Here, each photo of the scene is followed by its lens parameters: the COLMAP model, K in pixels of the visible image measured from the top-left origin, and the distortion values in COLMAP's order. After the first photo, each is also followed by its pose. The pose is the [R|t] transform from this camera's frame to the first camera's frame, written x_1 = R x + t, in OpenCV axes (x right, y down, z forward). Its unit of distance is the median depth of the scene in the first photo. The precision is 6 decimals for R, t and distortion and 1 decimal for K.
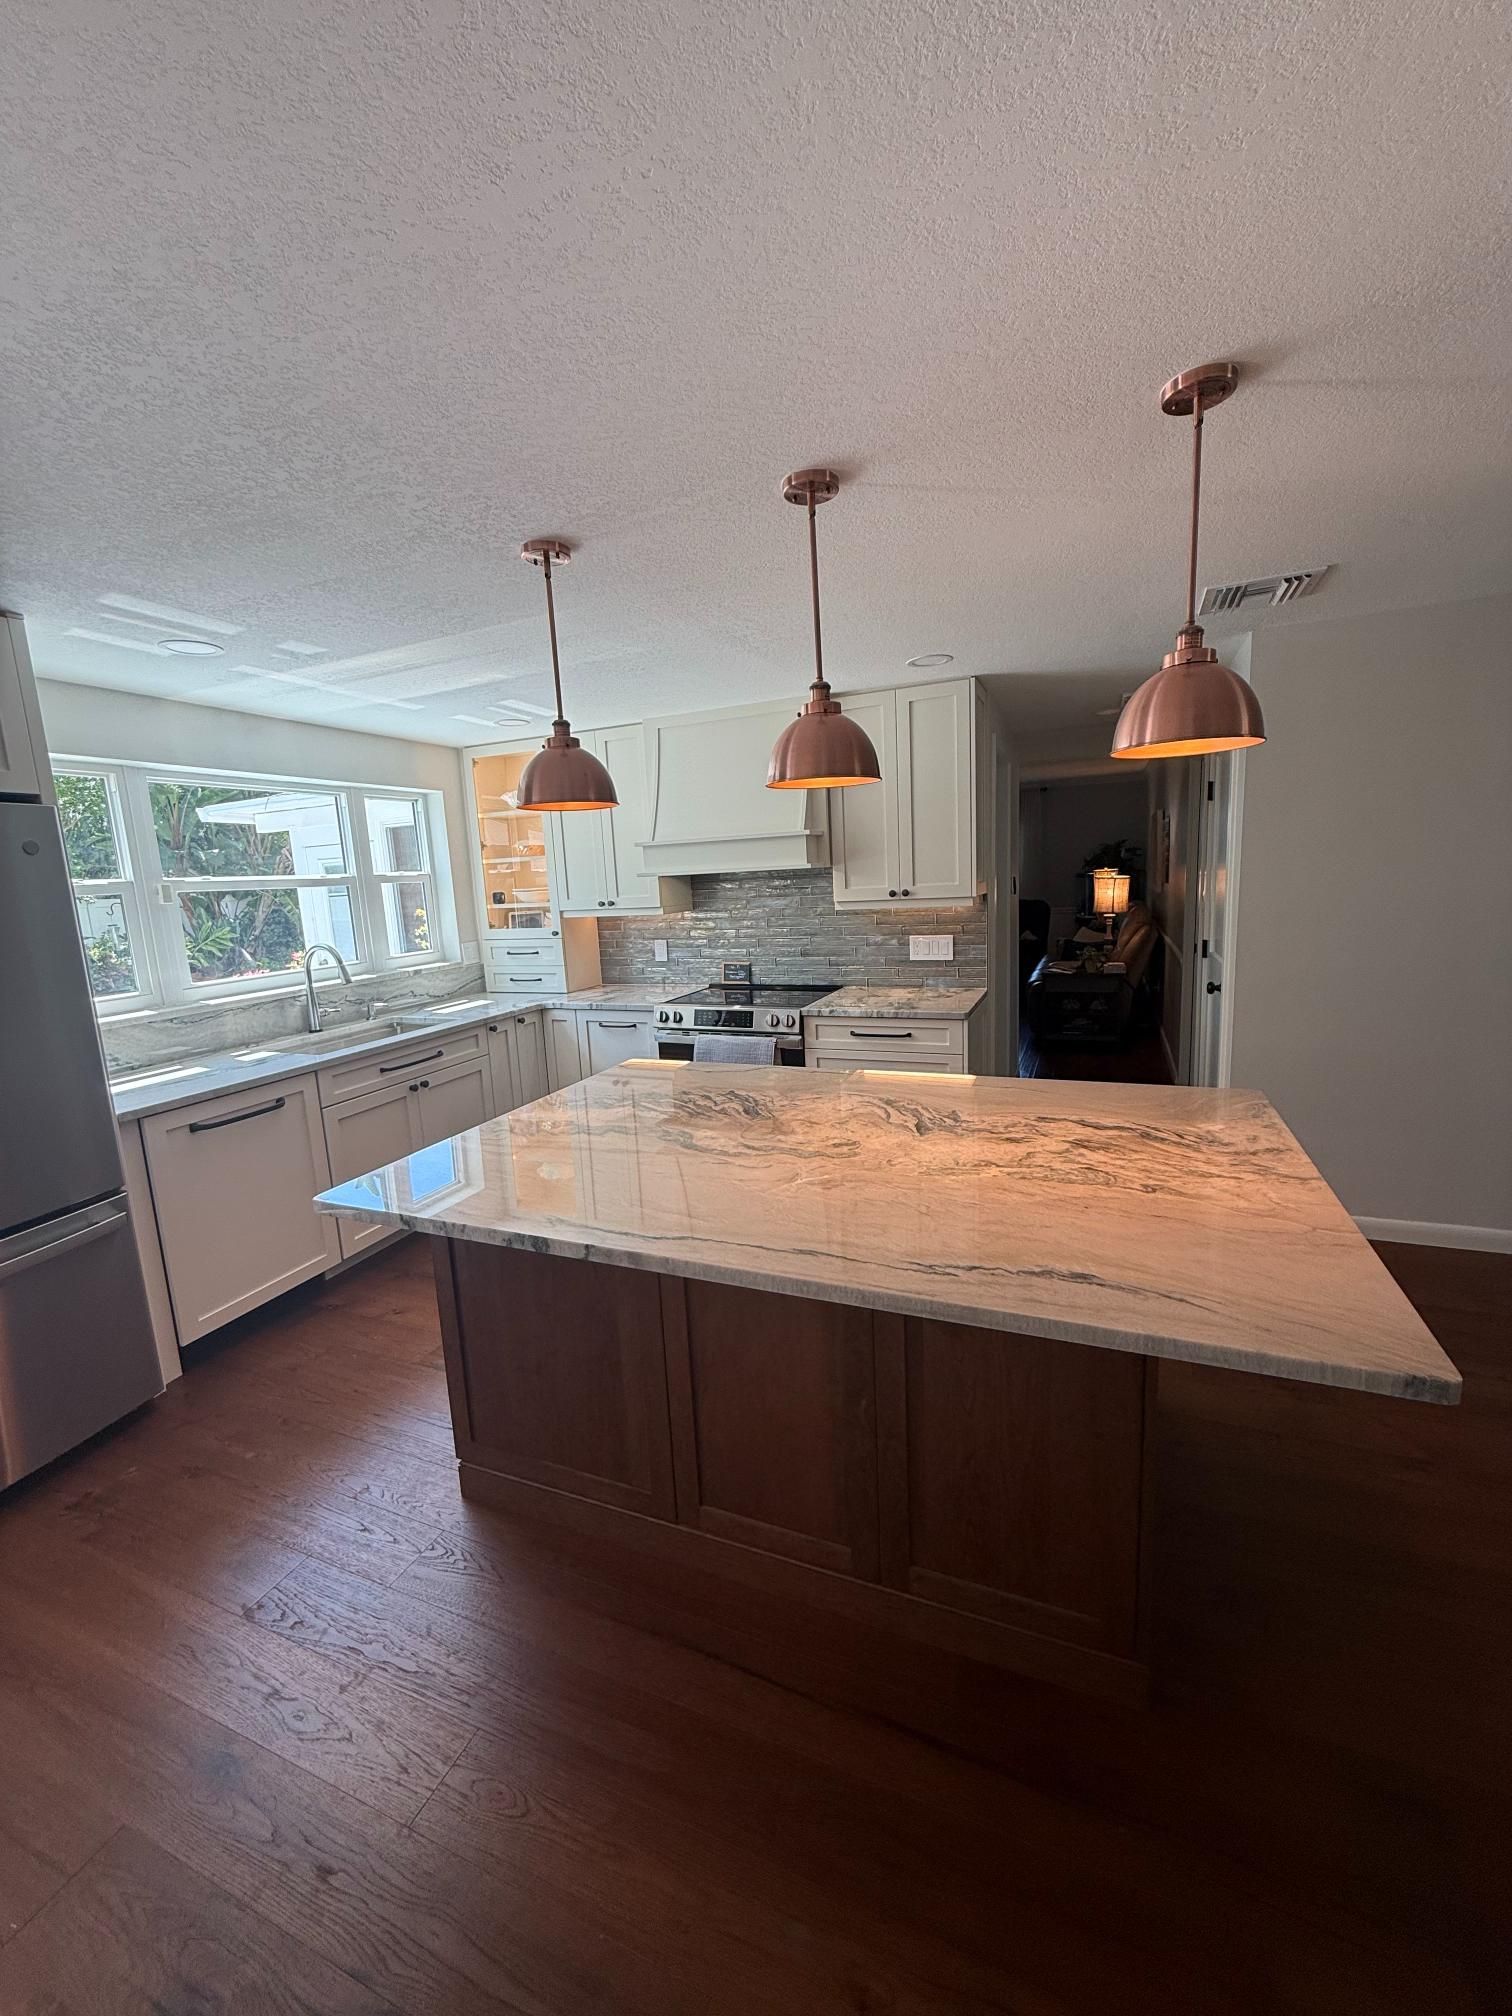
lens RADIAL K [[806.4, 0, 767.2], [0, 806.4, 1004.4], [0, 0, 1]] dist [-0.007439, -0.000356]
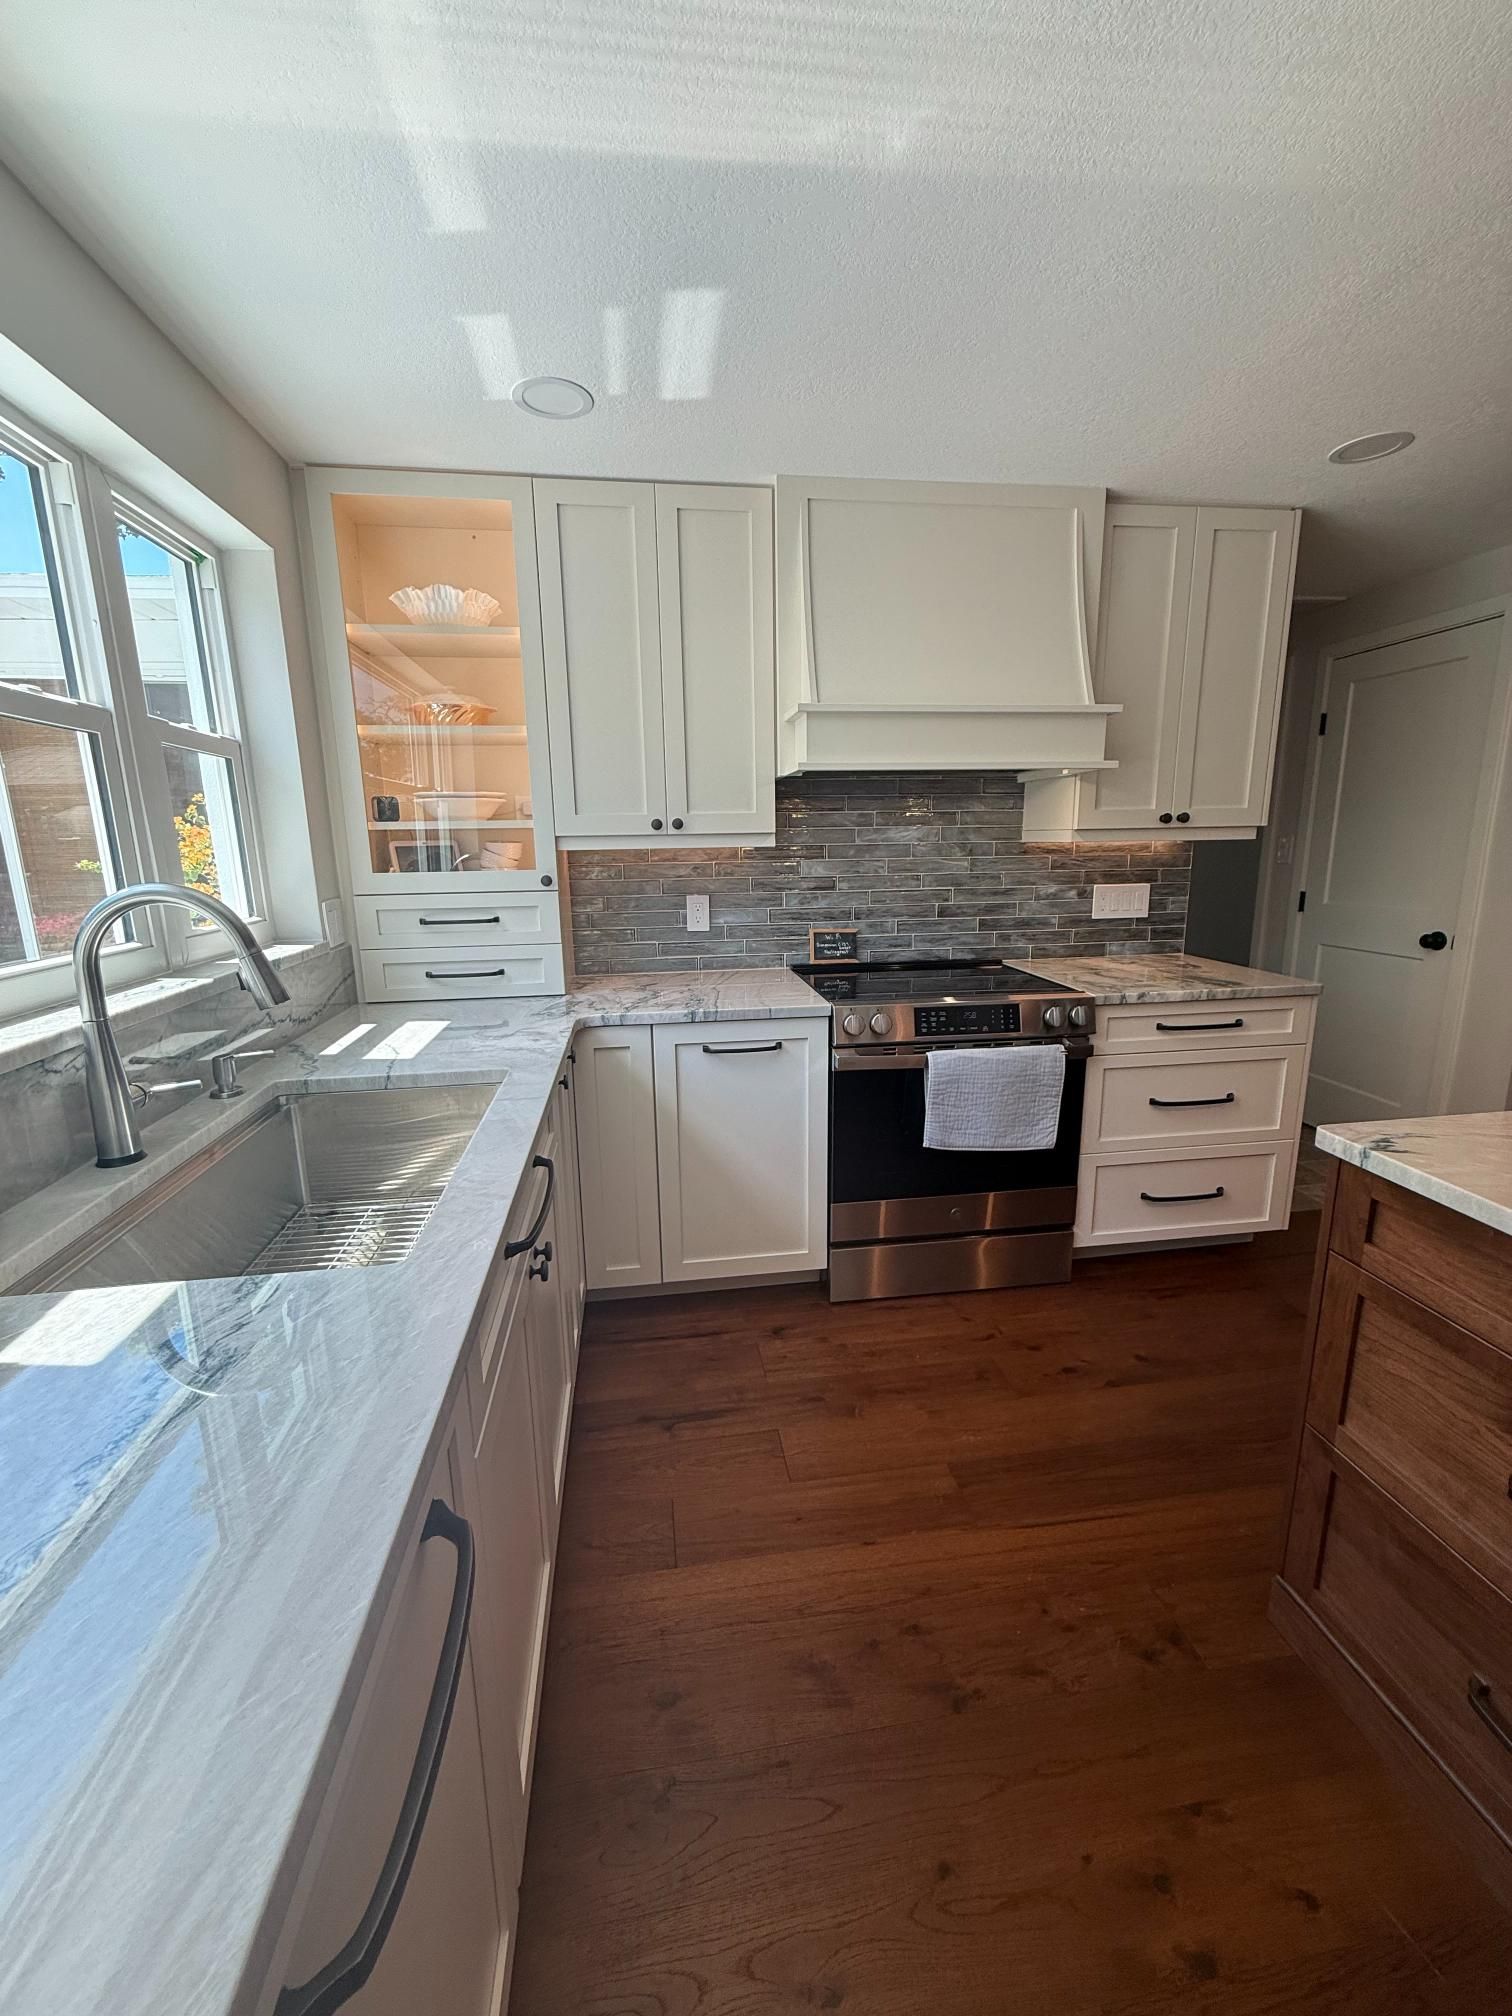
lens RADIAL K [[806.4, 0, 760.9], [0, 806.4, 1002.6], [0, 0, 1]] dist [-0.007439, -0.000356]
pose [[0.857183, -0.067589, 0.510557, -0.448979], [0.056654, 0.997709, 0.036962, -0.023476], [-0.511886, -0.002758, 0.859049, 0.531205]]
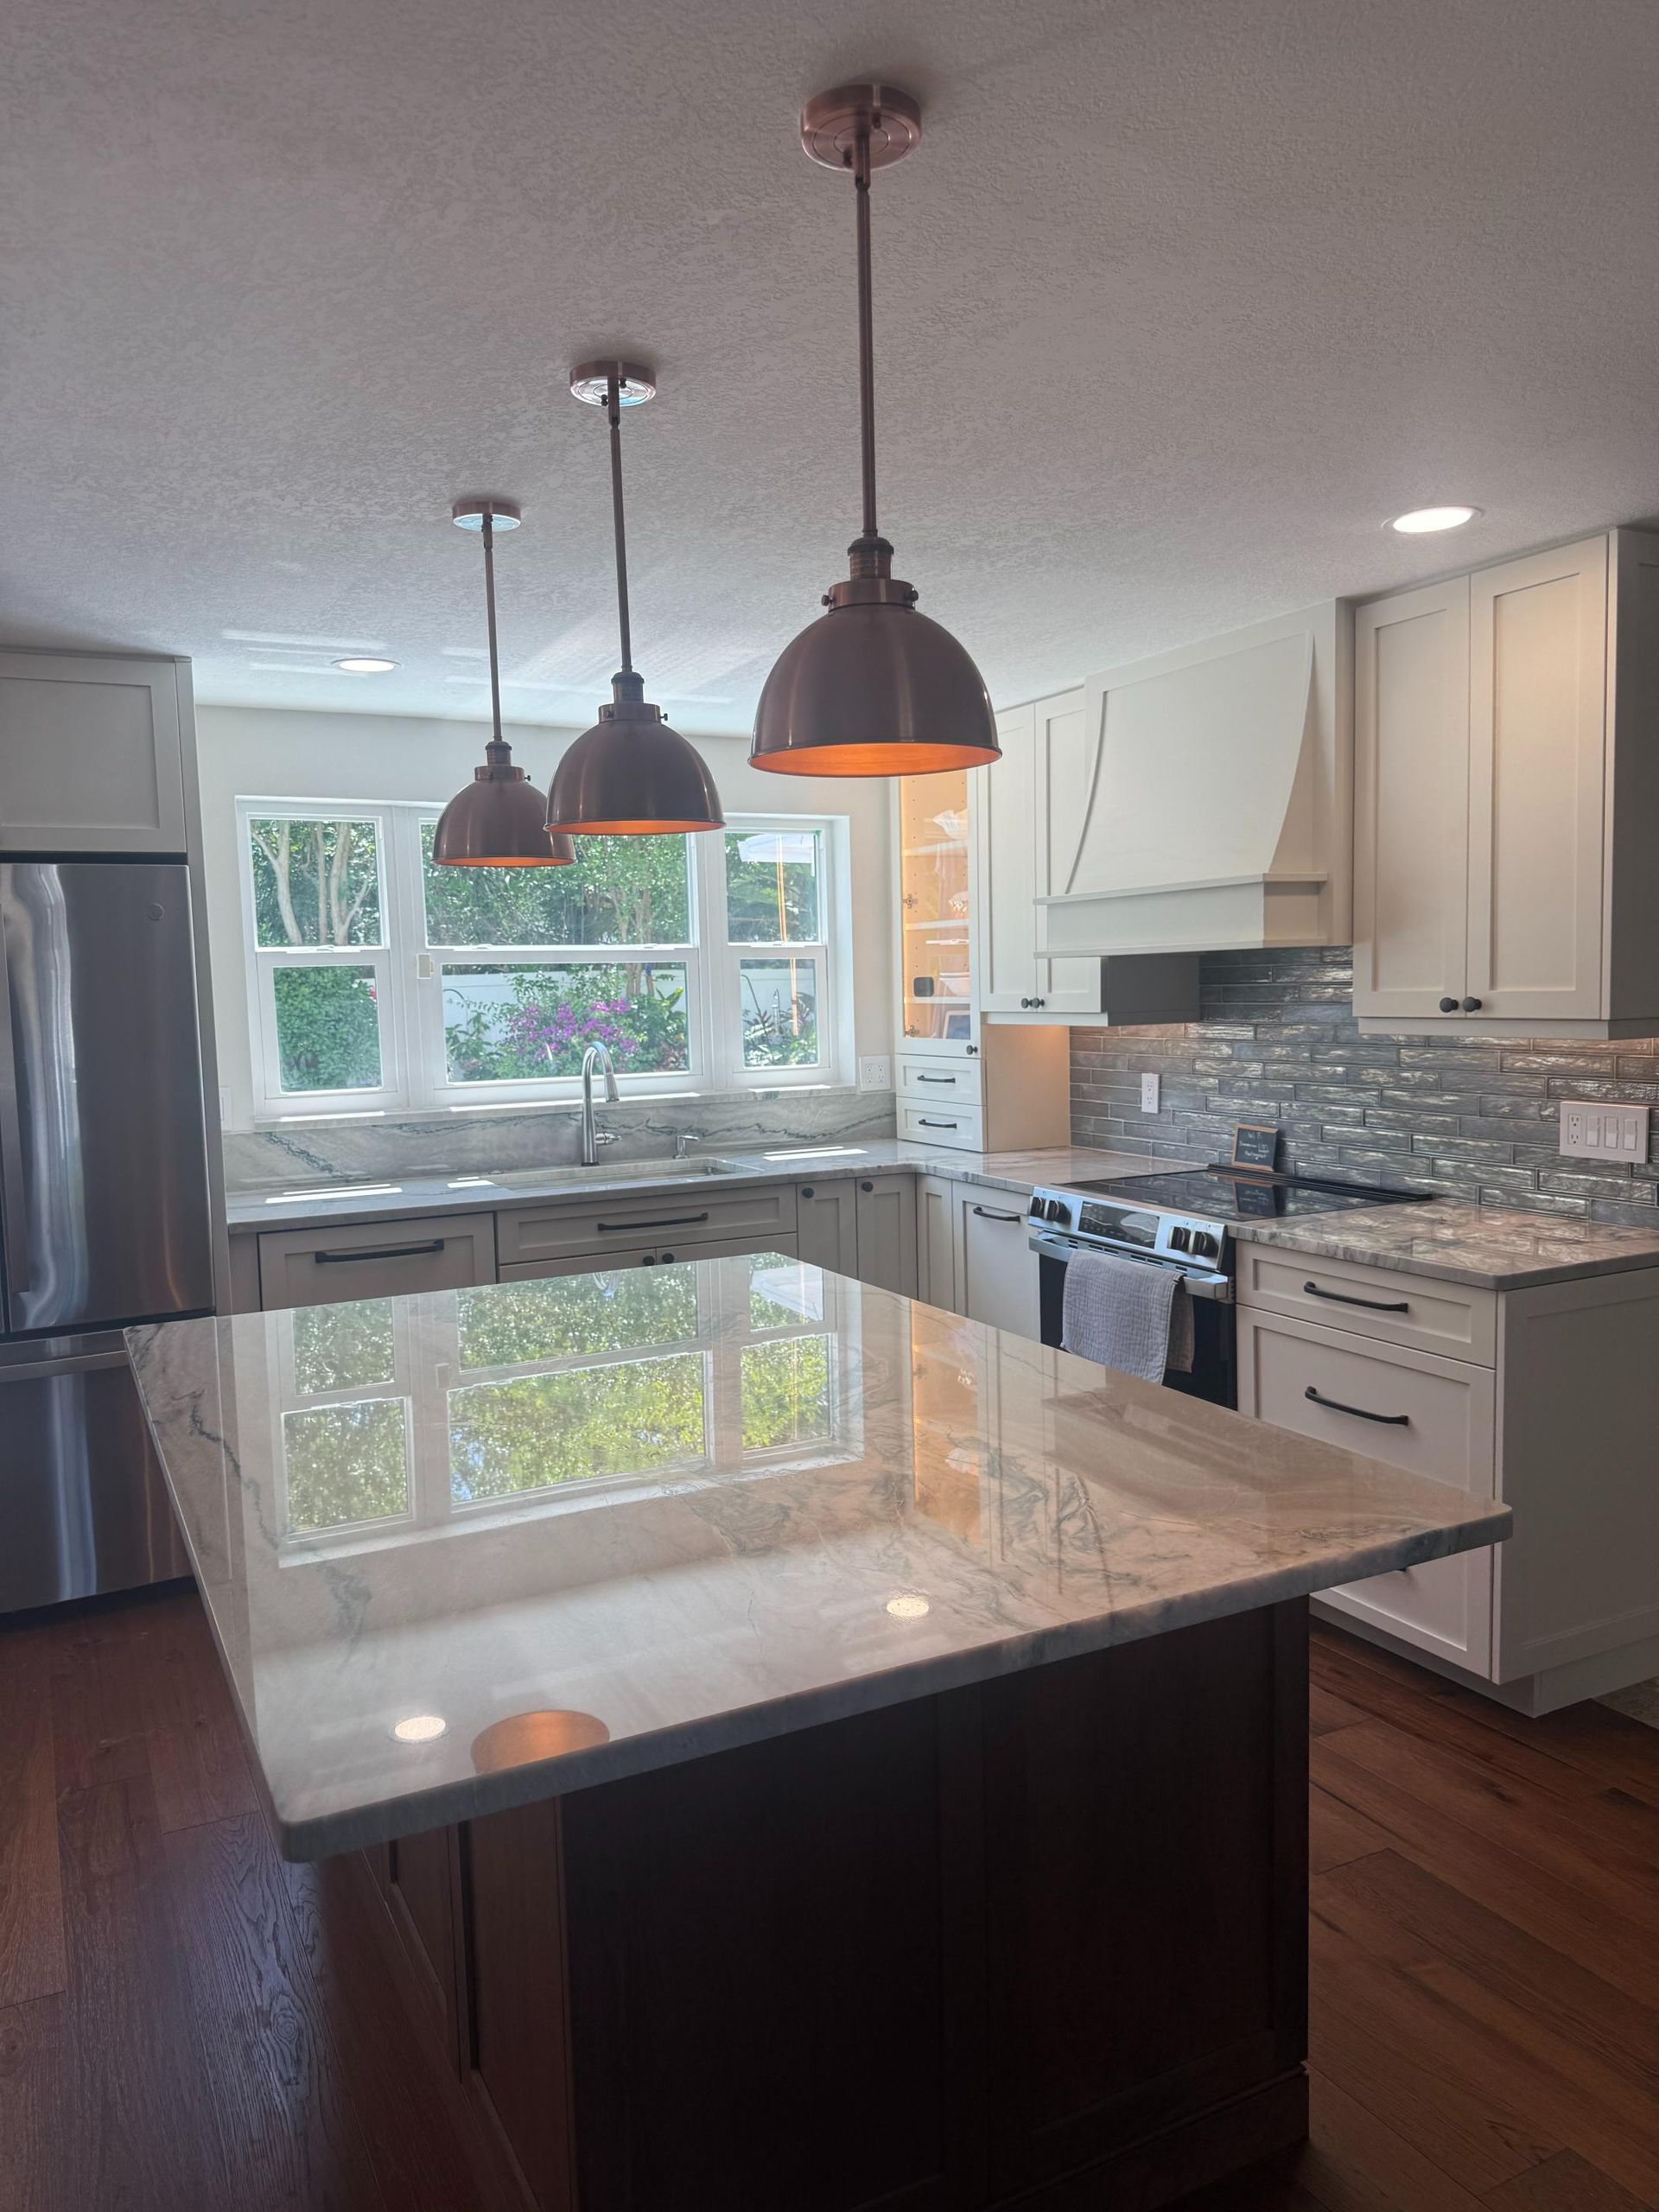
lens RADIAL K [[1565.6, 0, 818.3], [0, 1565.6, 1117.4], [0, 0, 1]] dist [0.028283, -0.008700]
pose [[0.756386, 0.087492, -0.648247, 0.429117], [-0.117791, 0.993033, -0.003414, -0.023941], [0.643432, 0.078940, 0.761422, 0.069915]]
